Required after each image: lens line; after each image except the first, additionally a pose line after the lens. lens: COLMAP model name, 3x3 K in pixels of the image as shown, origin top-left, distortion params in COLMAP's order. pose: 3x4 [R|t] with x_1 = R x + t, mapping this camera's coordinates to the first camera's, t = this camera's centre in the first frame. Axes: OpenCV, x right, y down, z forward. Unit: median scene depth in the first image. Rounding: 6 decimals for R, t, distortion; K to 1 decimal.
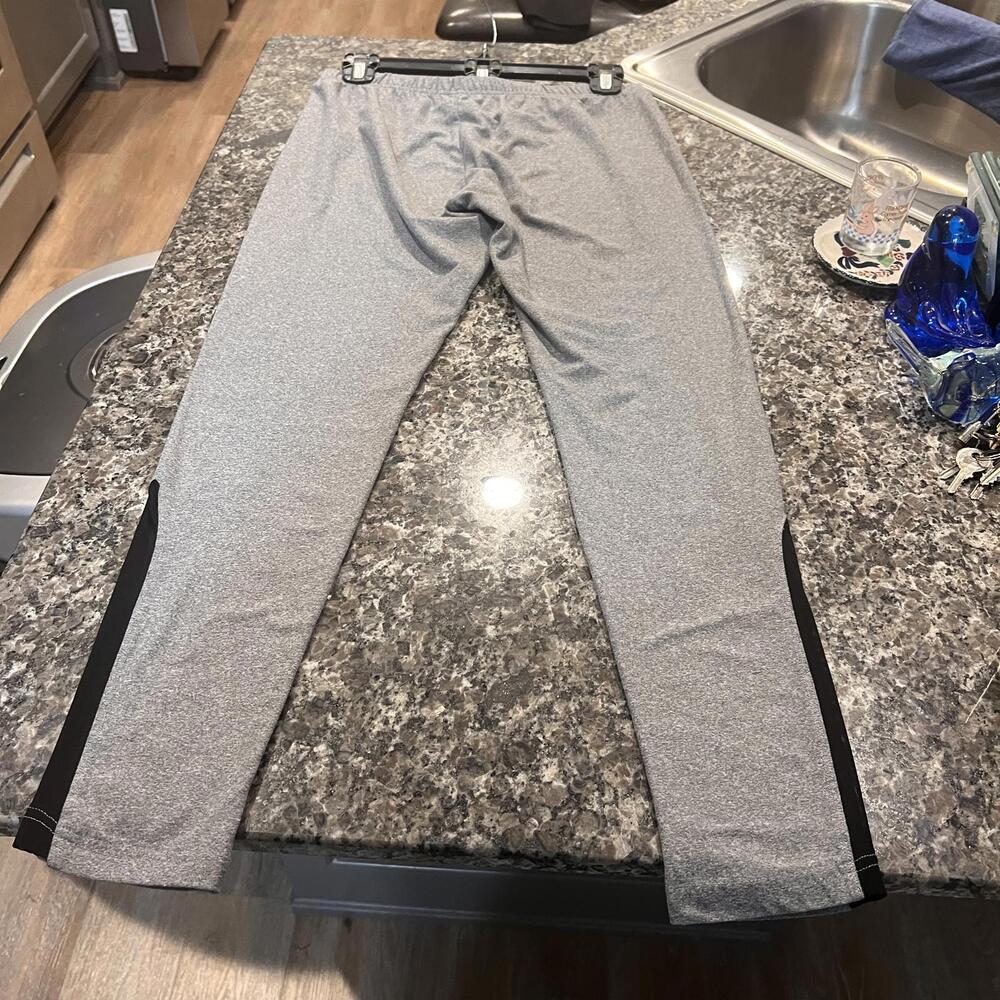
lens RADIAL K [[1056.1, 0, 486.3], [0, 1056.1, 505.8], [0, 0, 1]] dist [0.006787, 0.000000]
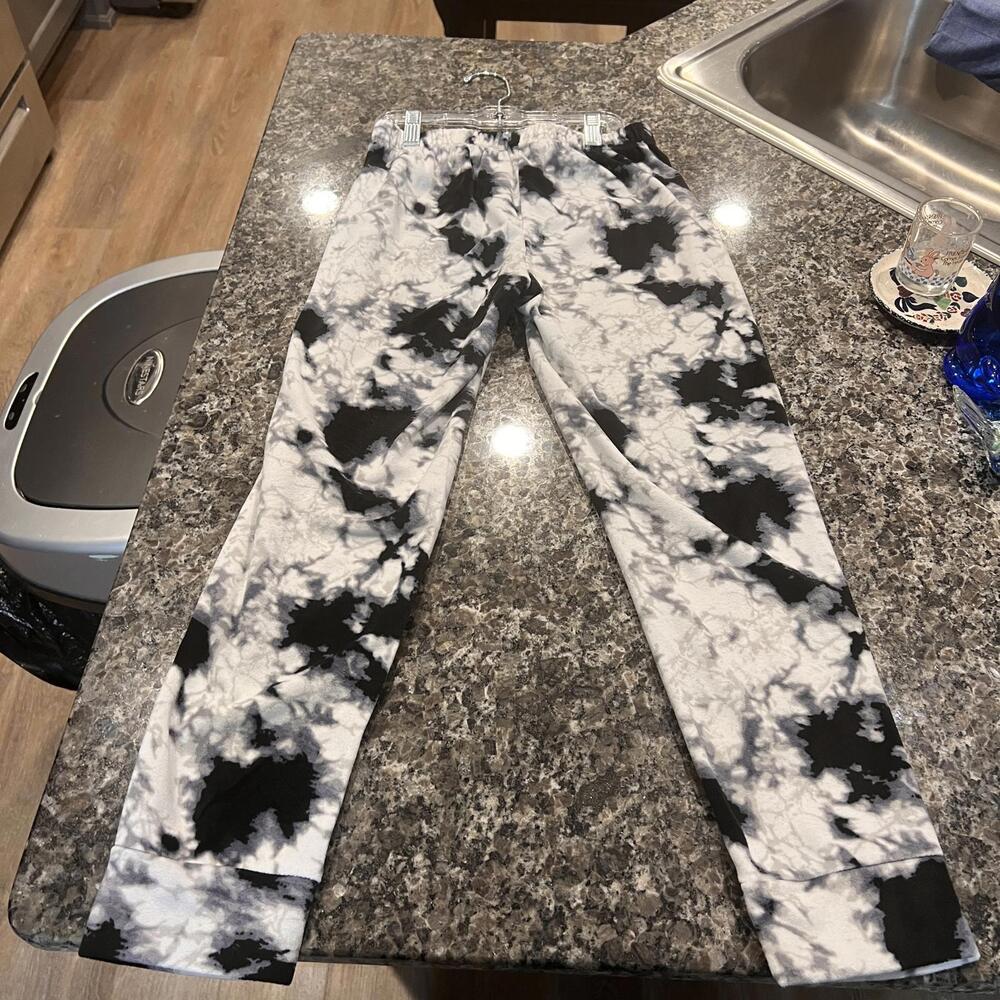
lens RADIAL K [[1056.1, 0, 502.8], [0, 1056.1, 501.1], [0, 0, 1]] dist [0.006787, 0.000000]
pose [[0.999691, -0.011899, 0.021830, -0.069710], [0.010157, 0.996882, 0.078246, -0.147029], [-0.022693, -0.078000, 0.996695, 0.002819]]
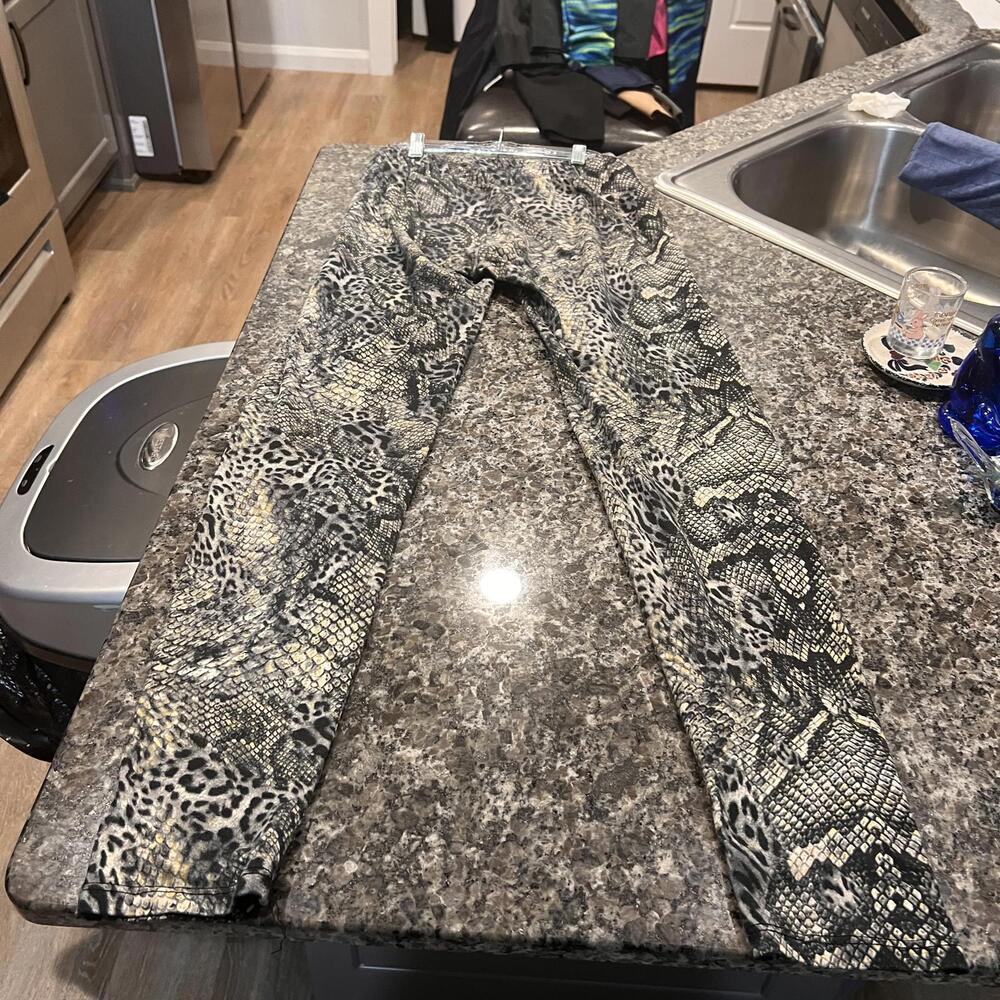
lens RADIAL K [[1056.1, 0, 486.6], [0, 1056.1, 491.7], [0, 0, 1]] dist [0.006787, 0.000000]
pose [[0.999624, 0.011991, 0.024674, -0.101030], [-0.009384, 0.994619, -0.103174, 0.006105], [-0.025779, 0.102904, 0.994357, -0.015290]]
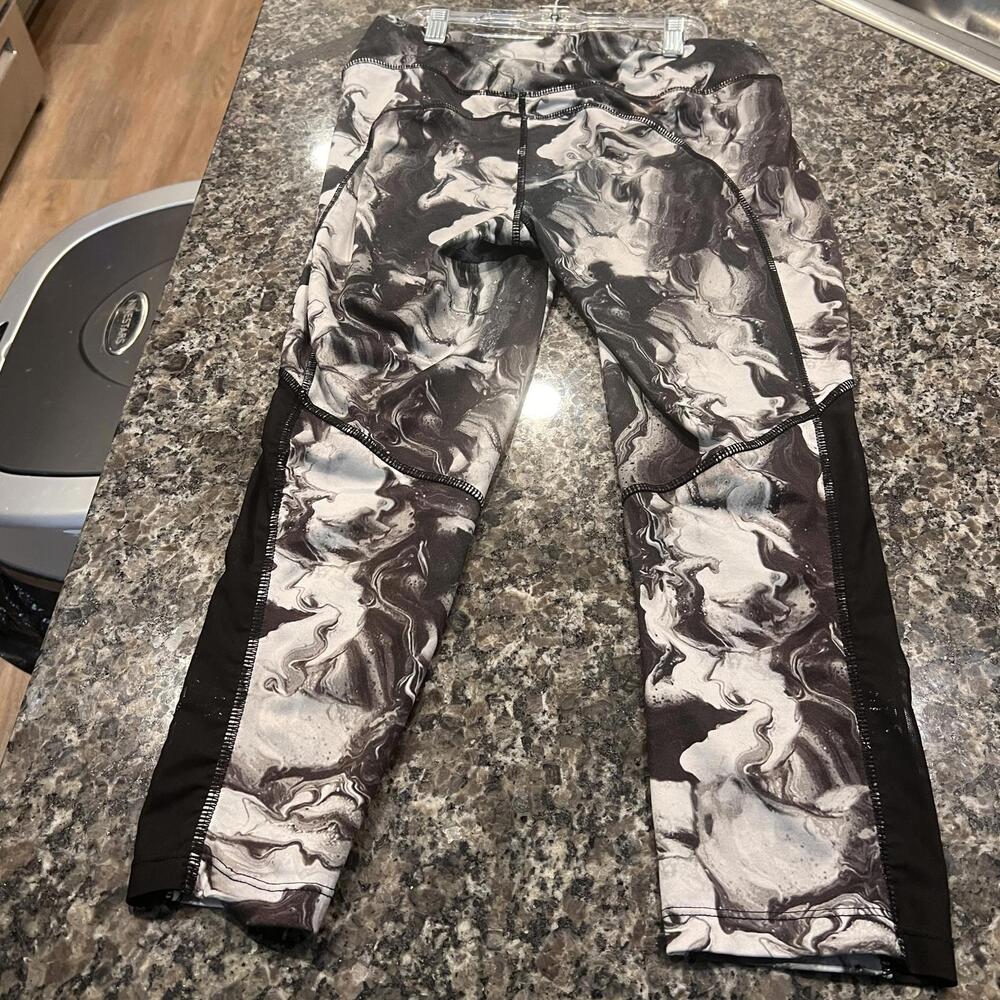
lens RADIAL K [[1056.1, 0, 491.3], [0, 1056.1, 504.4], [0, 0, 1]] dist [0.006787, 0.000000]
pose [[0.999509, -0.030306, -0.007969, -0.090676], [0.031017, 0.993022, 0.113774, -0.123479], [0.004466, -0.113965, 0.993475, 0.202991]]
